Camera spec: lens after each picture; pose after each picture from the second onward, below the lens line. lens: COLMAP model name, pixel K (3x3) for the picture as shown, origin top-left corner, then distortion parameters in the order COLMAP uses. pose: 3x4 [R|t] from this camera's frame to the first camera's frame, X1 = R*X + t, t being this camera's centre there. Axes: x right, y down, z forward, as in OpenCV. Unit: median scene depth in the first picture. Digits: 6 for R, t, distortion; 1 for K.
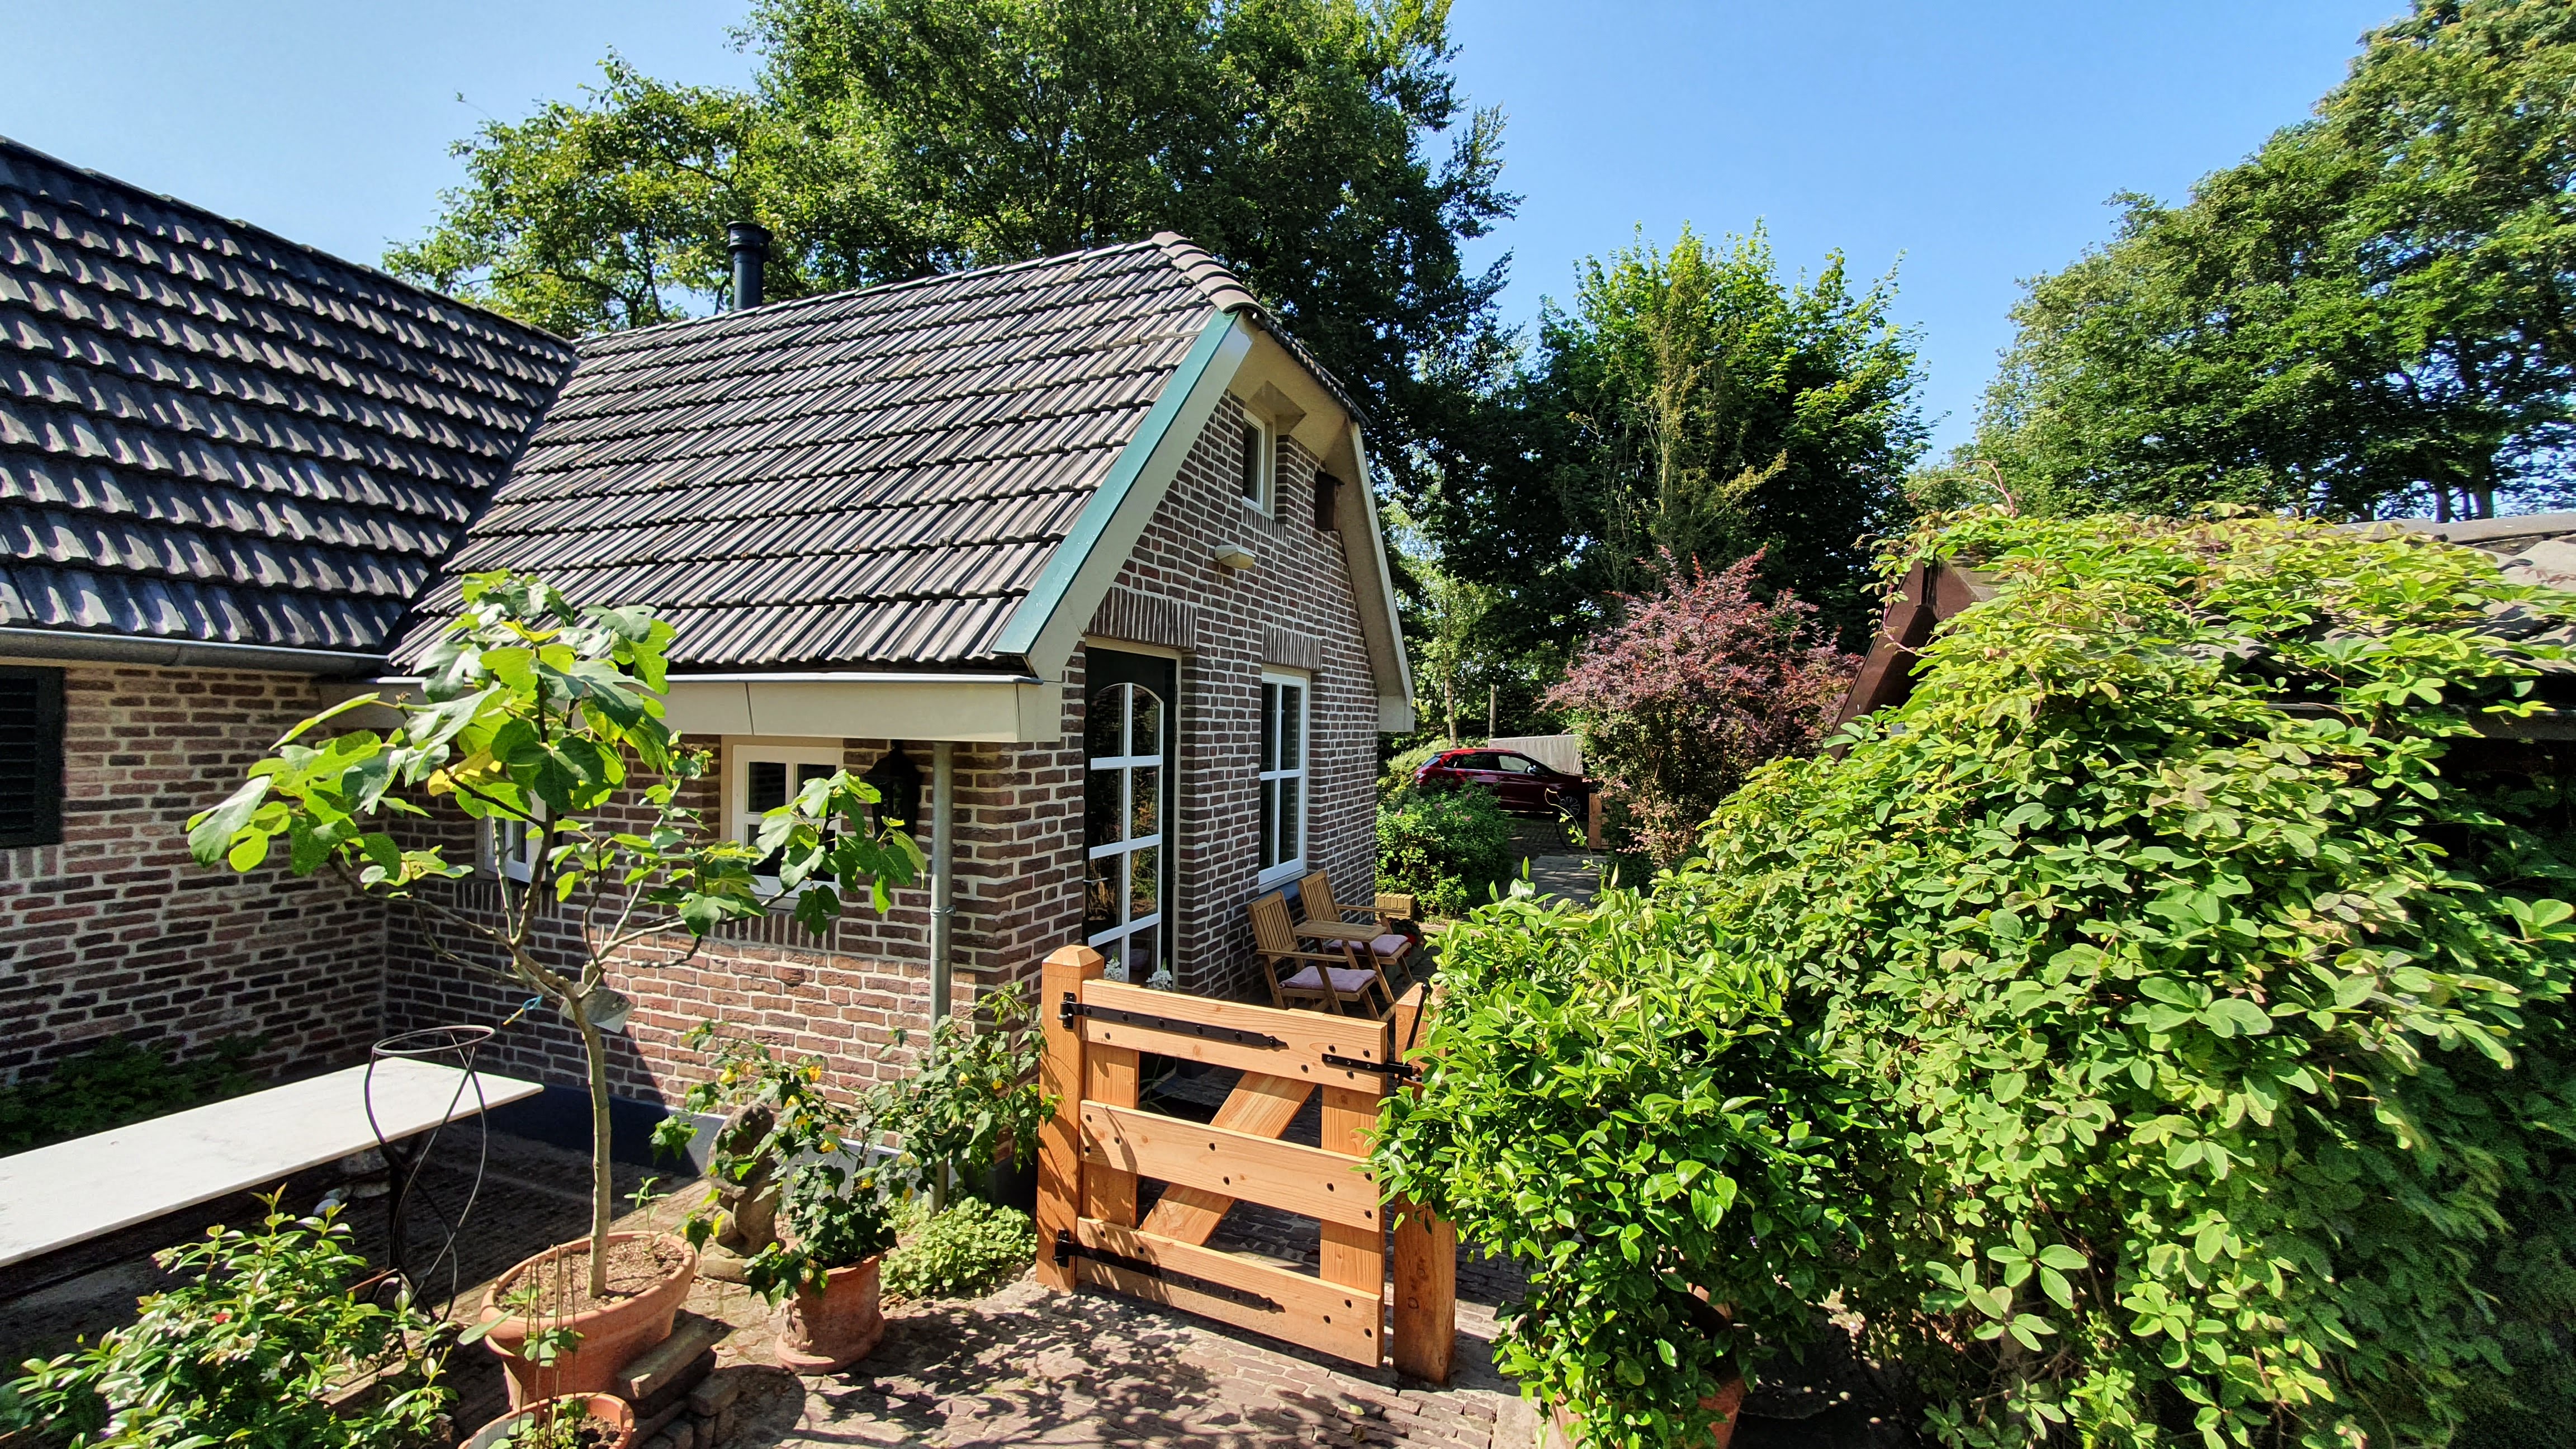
lens RADIAL K [[1013.2, 0, 1288.0], [0, 1013.2, 724.5], [0, 0, 1]] dist [0.000517, 0.000076]
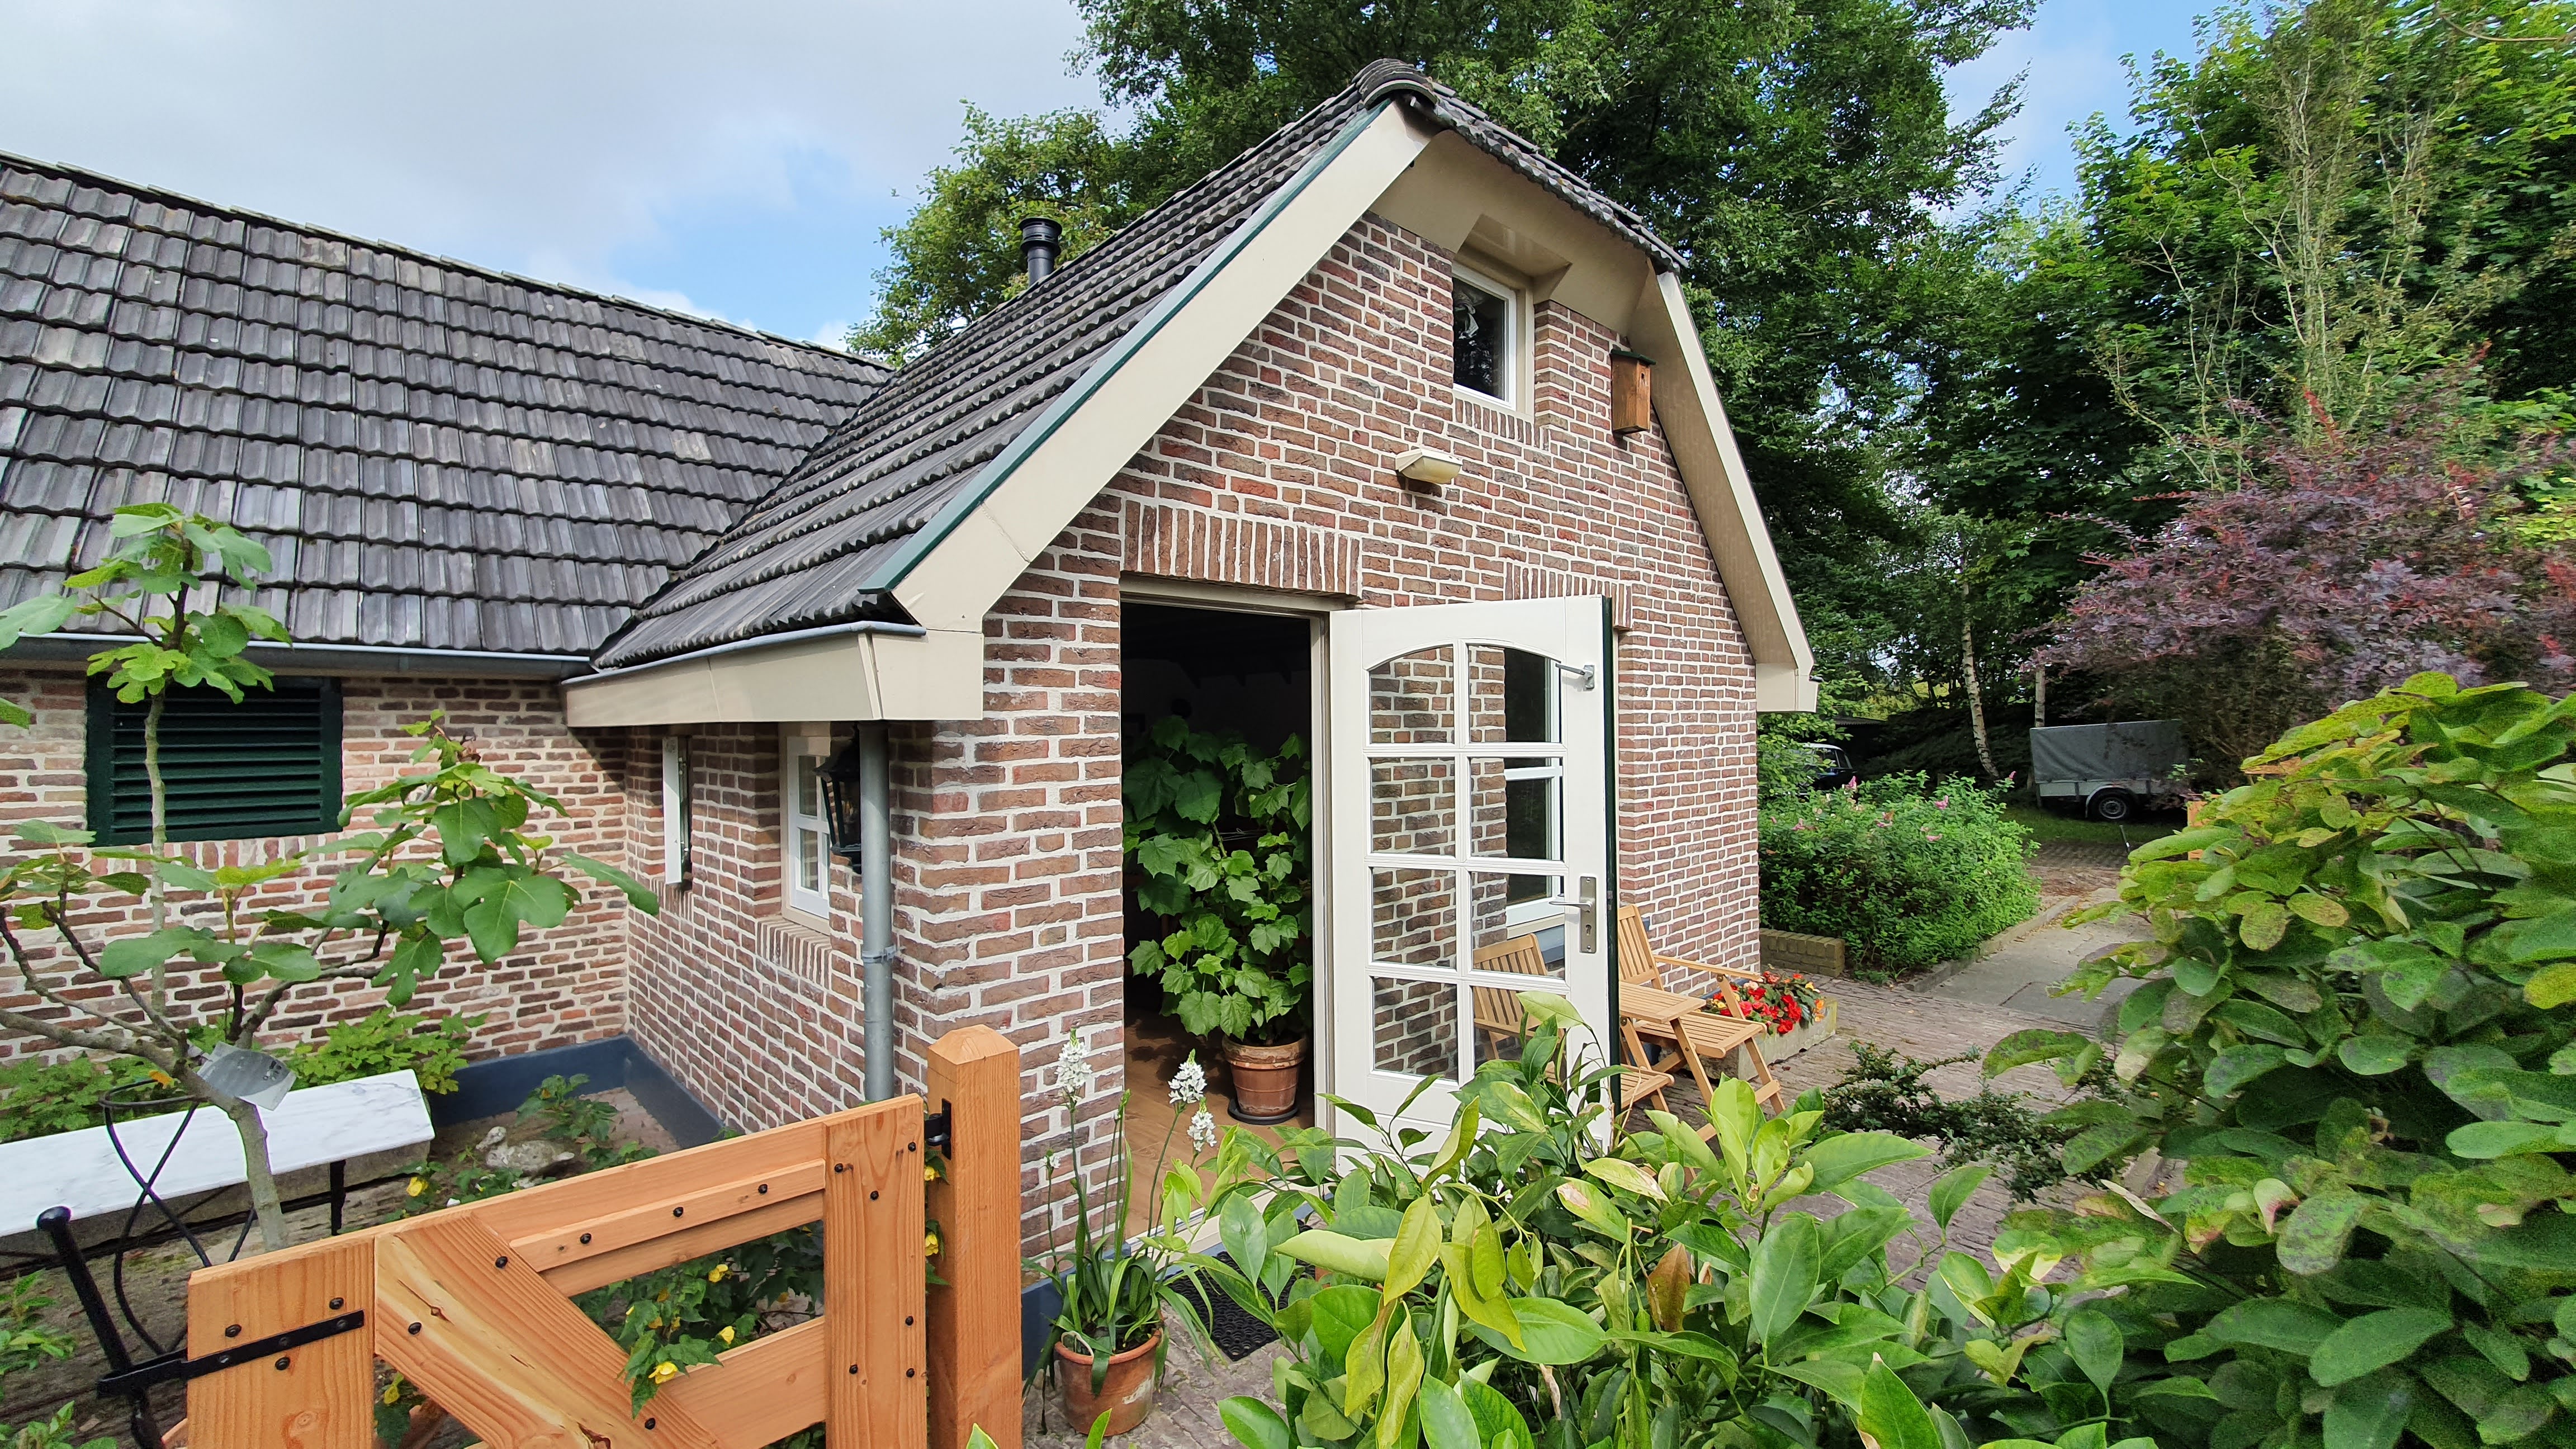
lens RADIAL K [[1013.2, 0, 1288.0], [0, 1013.2, 724.5], [0, 0, 1]] dist [0.000517, 0.000076]
pose [[0.898619, -0.021895, -0.438183, 0.228455], [0.022384, 0.999741, -0.004050, 0.023782], [0.438159, -0.006168, 0.898877, 0.425136]]
